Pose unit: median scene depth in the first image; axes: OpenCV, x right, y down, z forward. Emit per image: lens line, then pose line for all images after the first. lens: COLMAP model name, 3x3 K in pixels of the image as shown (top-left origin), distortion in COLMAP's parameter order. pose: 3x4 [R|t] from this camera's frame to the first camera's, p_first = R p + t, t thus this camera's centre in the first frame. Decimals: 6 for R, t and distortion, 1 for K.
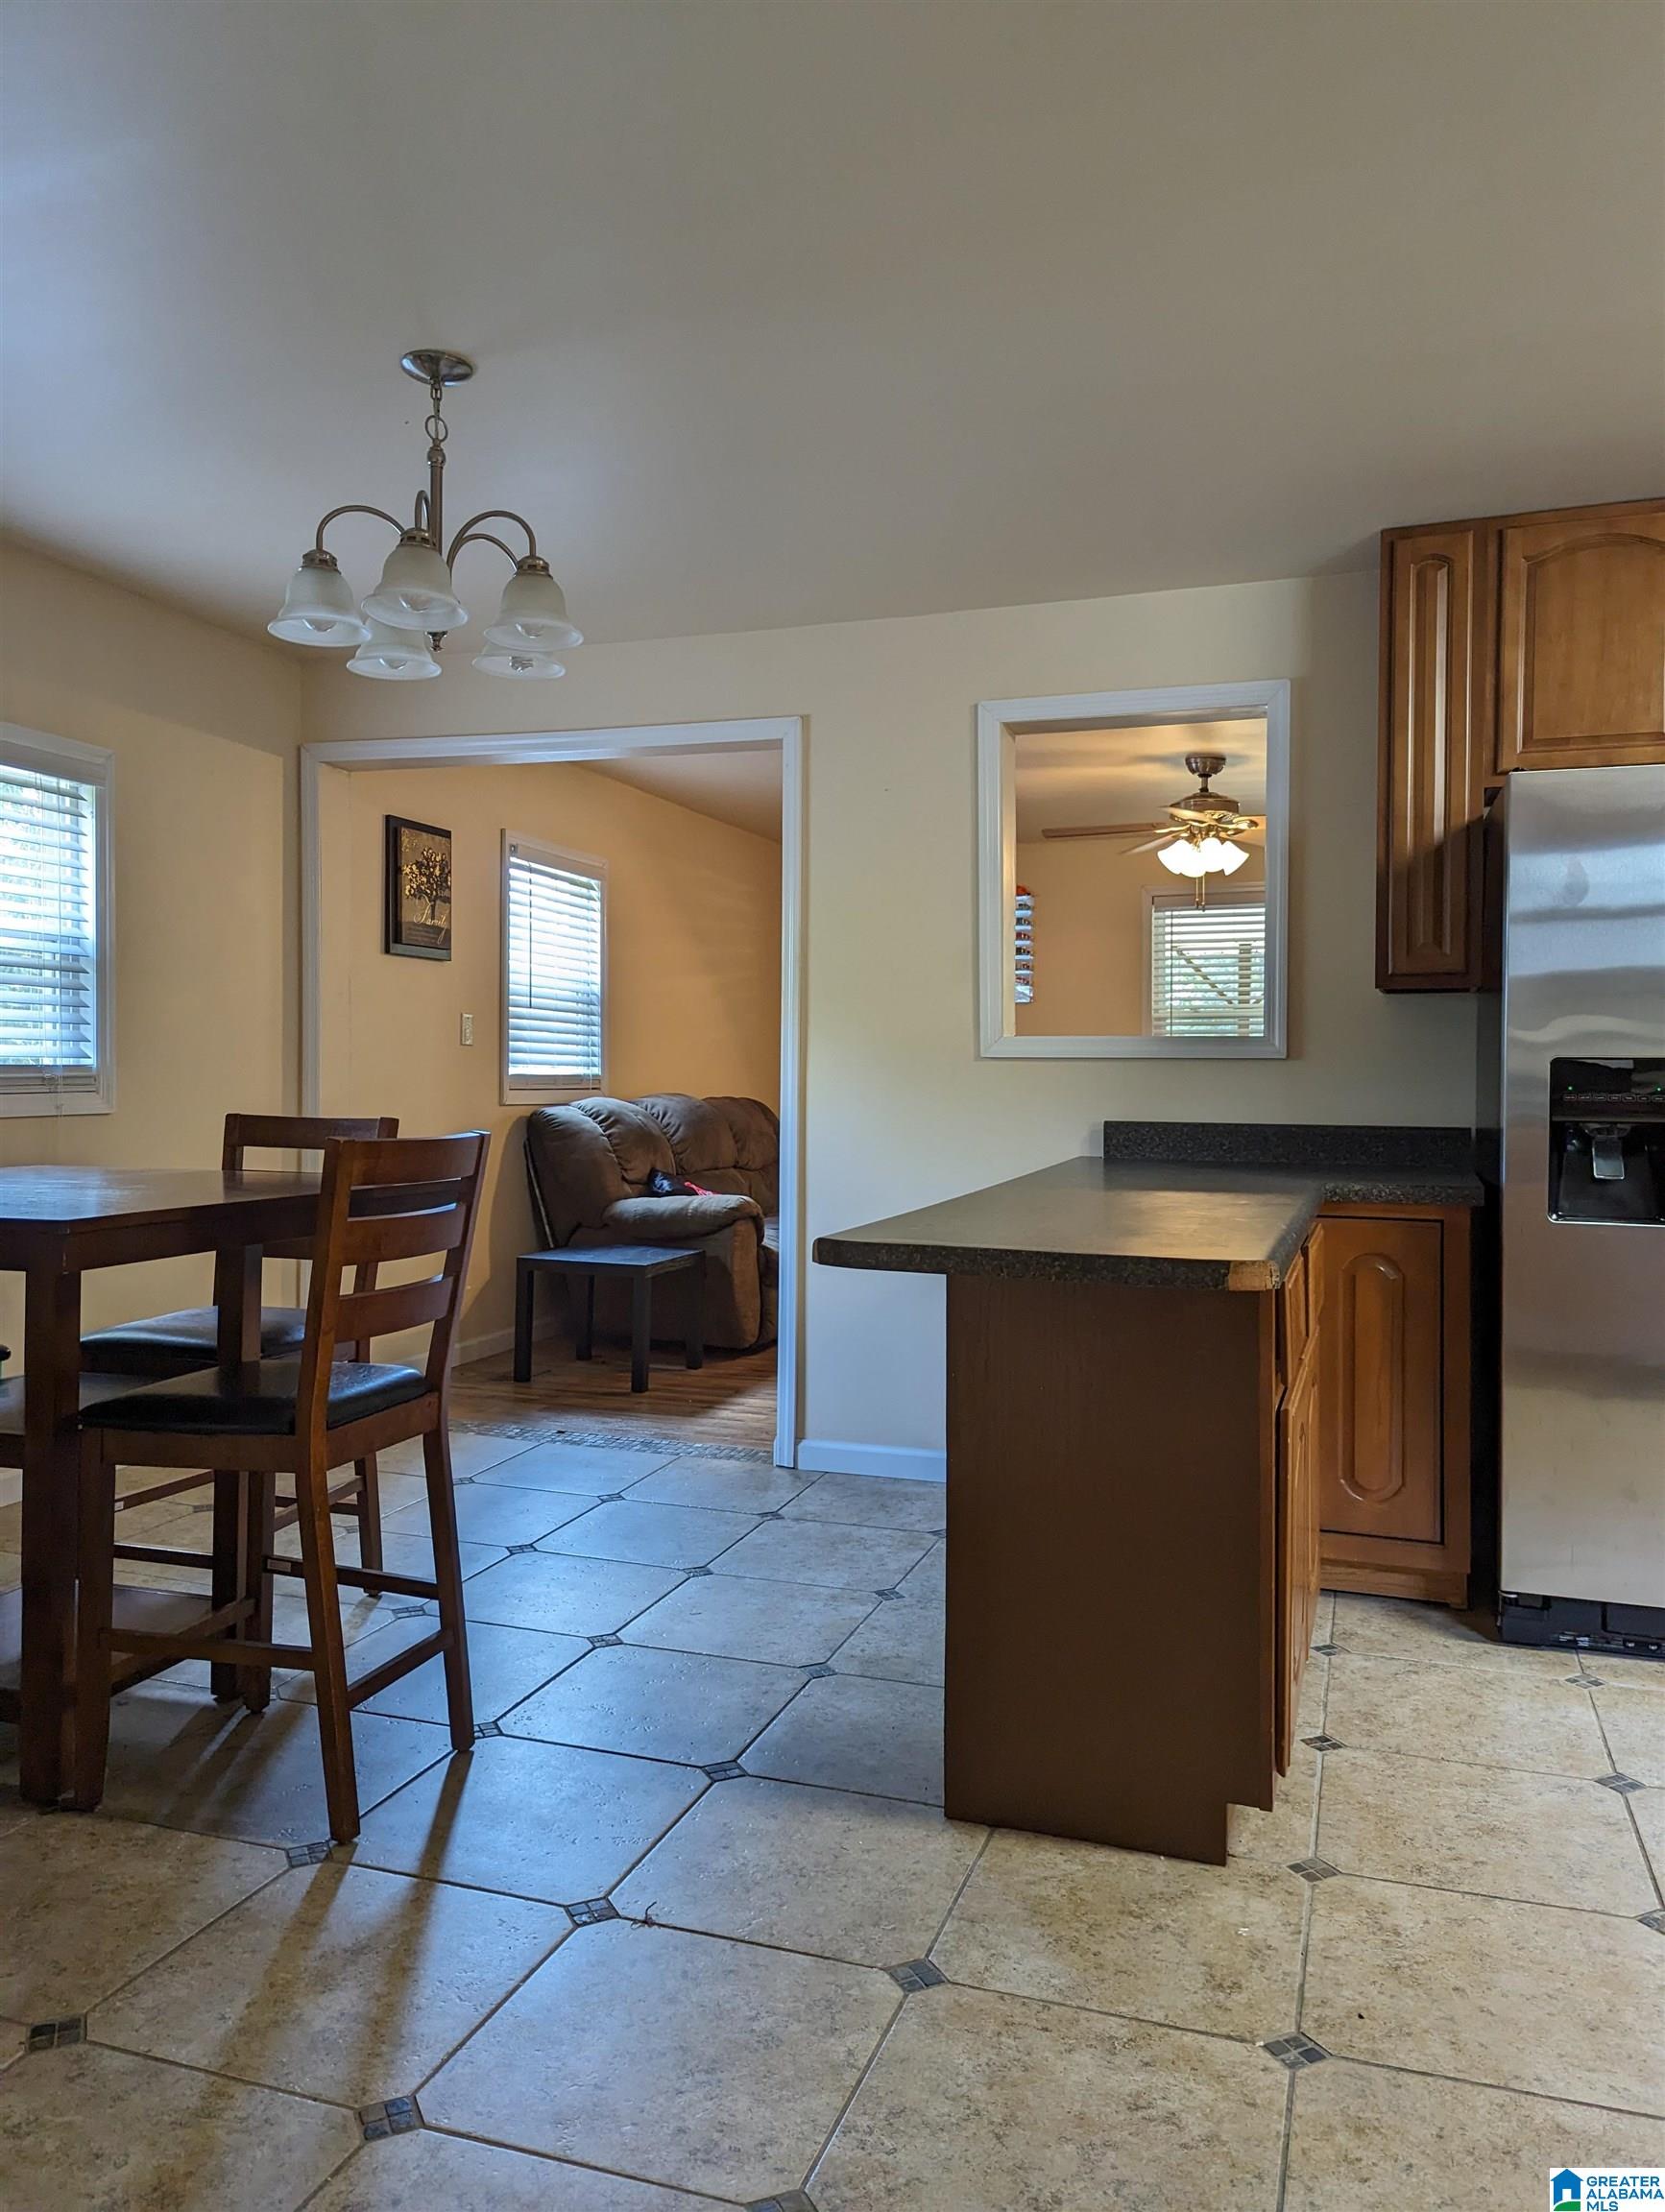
lens RADIAL K [[1568.2, 0, 840.8], [0, 1568.2, 1089.8], [0, 0, 1]] dist [0.061996, -0.048076]
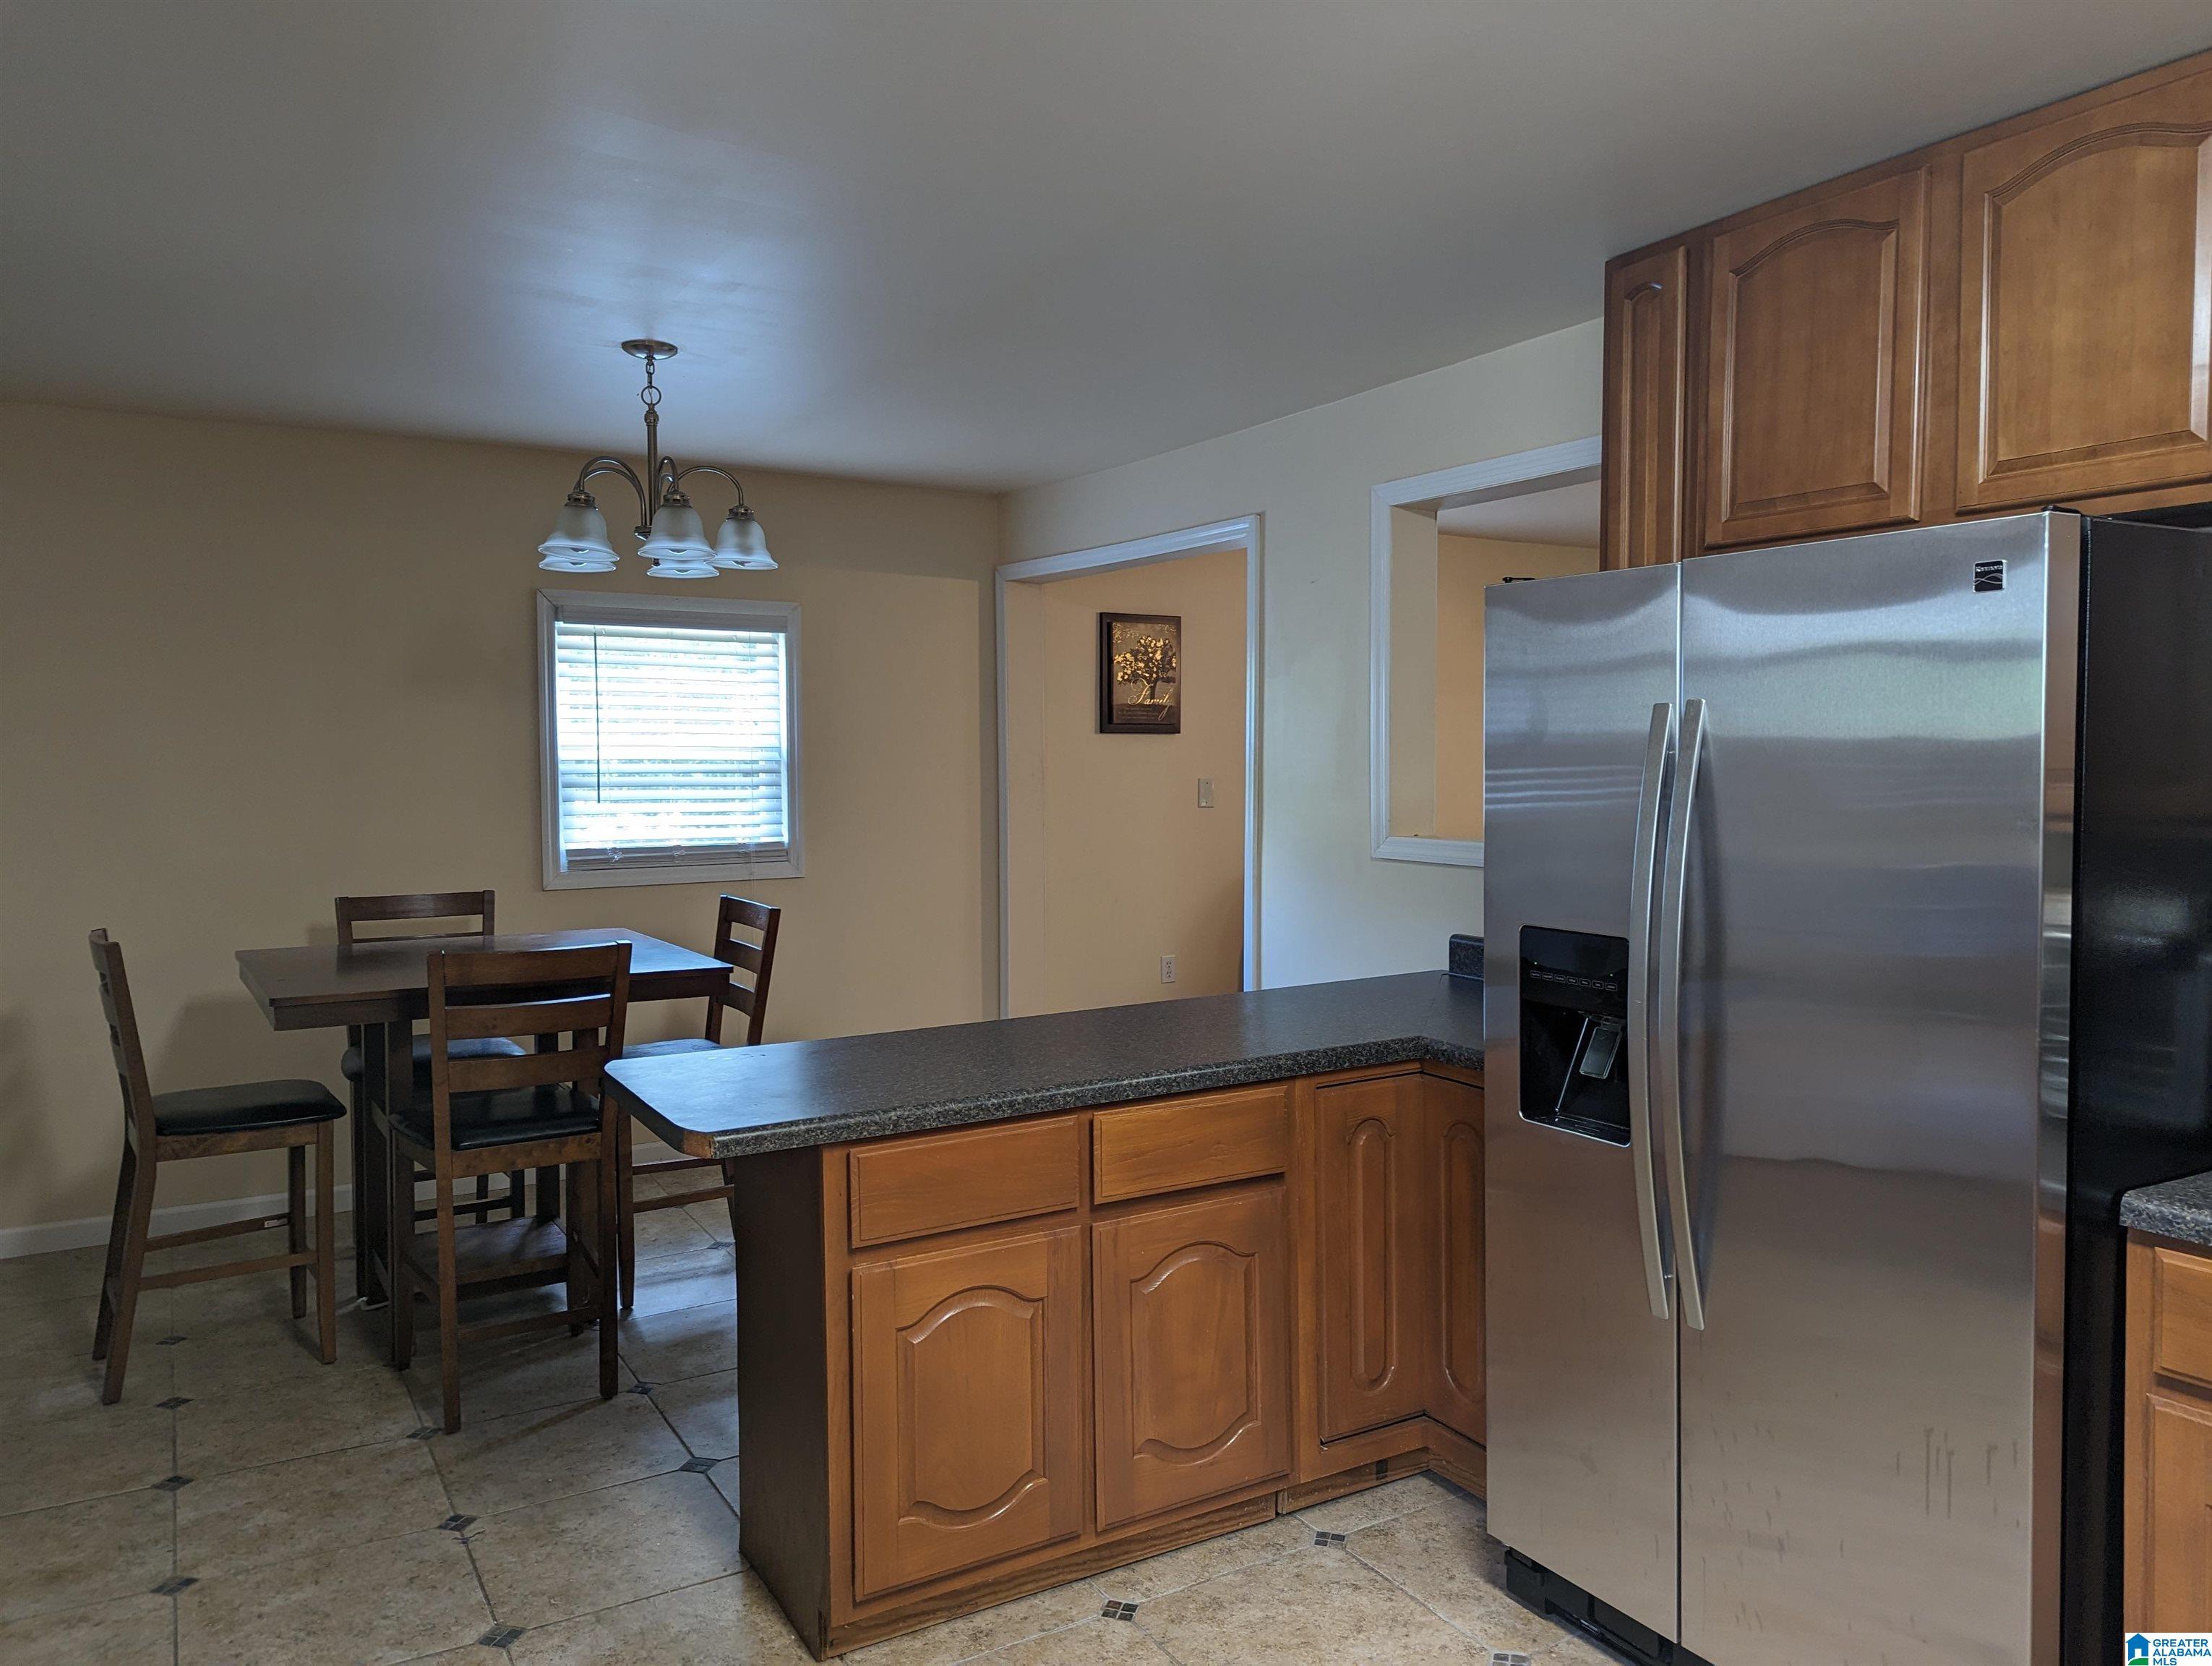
lens RADIAL K [[1566.7, 0, 1099.5], [0, 1566.7, 844.9], [0, 0, 1]] dist [0.054923, -0.037527]
pose [[0.764249, 0.027858, -0.644320, 0.584949], [-0.000390, 0.999086, 0.042735, -0.070077], [0.644922, -0.032409, 0.763561, 0.158755]]
